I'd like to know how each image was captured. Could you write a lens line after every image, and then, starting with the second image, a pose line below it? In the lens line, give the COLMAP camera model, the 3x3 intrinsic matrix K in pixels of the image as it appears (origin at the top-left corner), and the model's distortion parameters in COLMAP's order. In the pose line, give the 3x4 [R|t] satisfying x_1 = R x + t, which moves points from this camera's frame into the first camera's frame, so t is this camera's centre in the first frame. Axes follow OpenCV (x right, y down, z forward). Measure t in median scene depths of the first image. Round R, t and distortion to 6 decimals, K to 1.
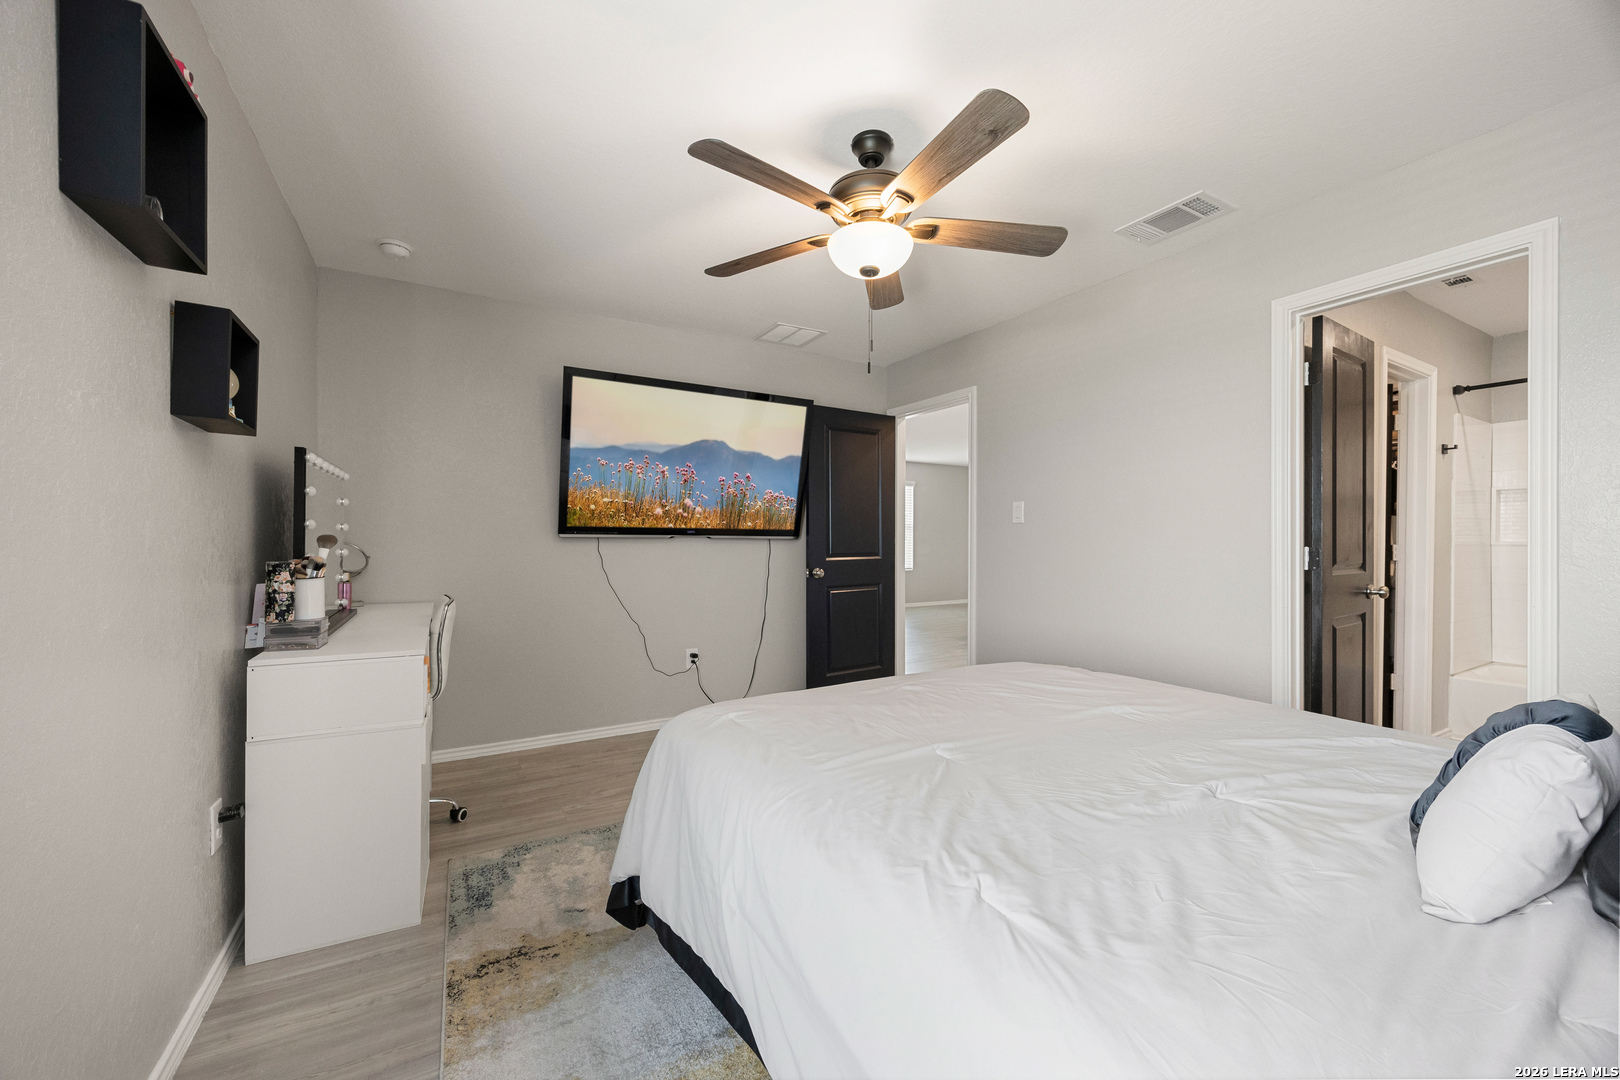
lens RADIAL K [[618.9, 0, 806.7], [0, 618.9, 536.5], [0, 0, 1]] dist [-0.000589, -0.000122]
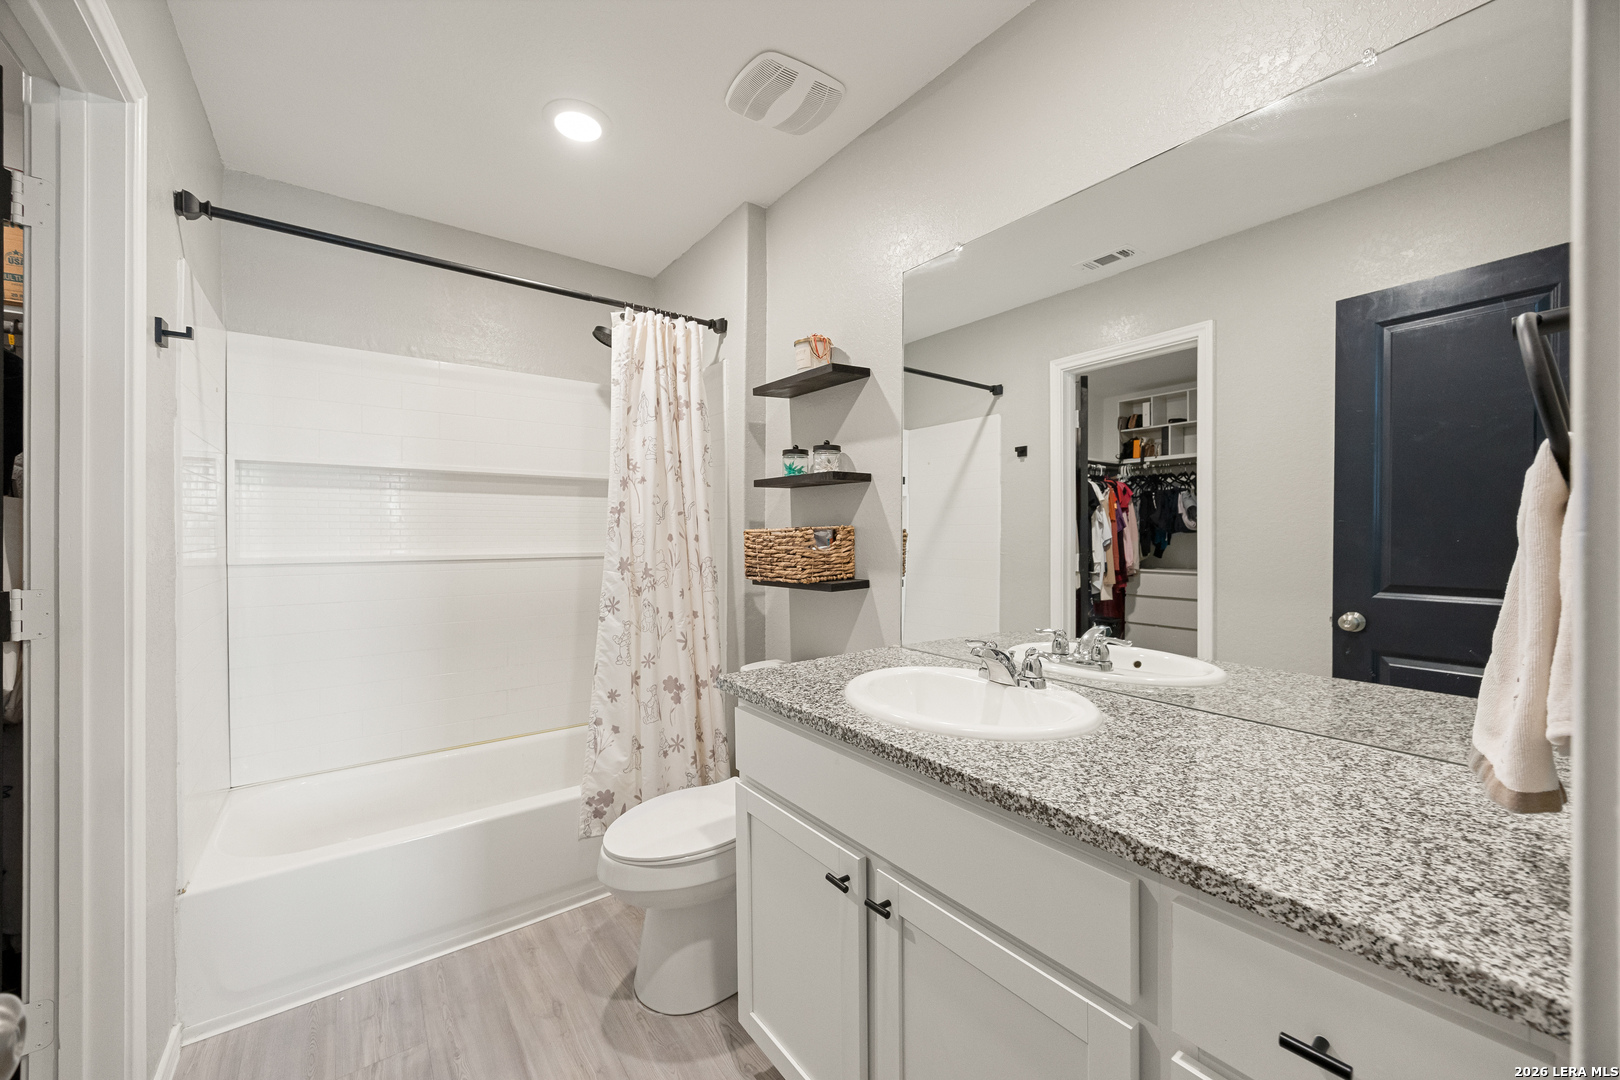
lens RADIAL K [[618.9, 0, 805.5], [0, 618.9, 539.9], [0, 0, 1]] dist [-0.000589, -0.000122]
pose [[-0.122366, -0.005321, 0.992471, 0.596471], [0.006312, 0.999961, 0.006140, -0.010423], [-0.992465, 0.007016, -0.122328, 0.647399]]
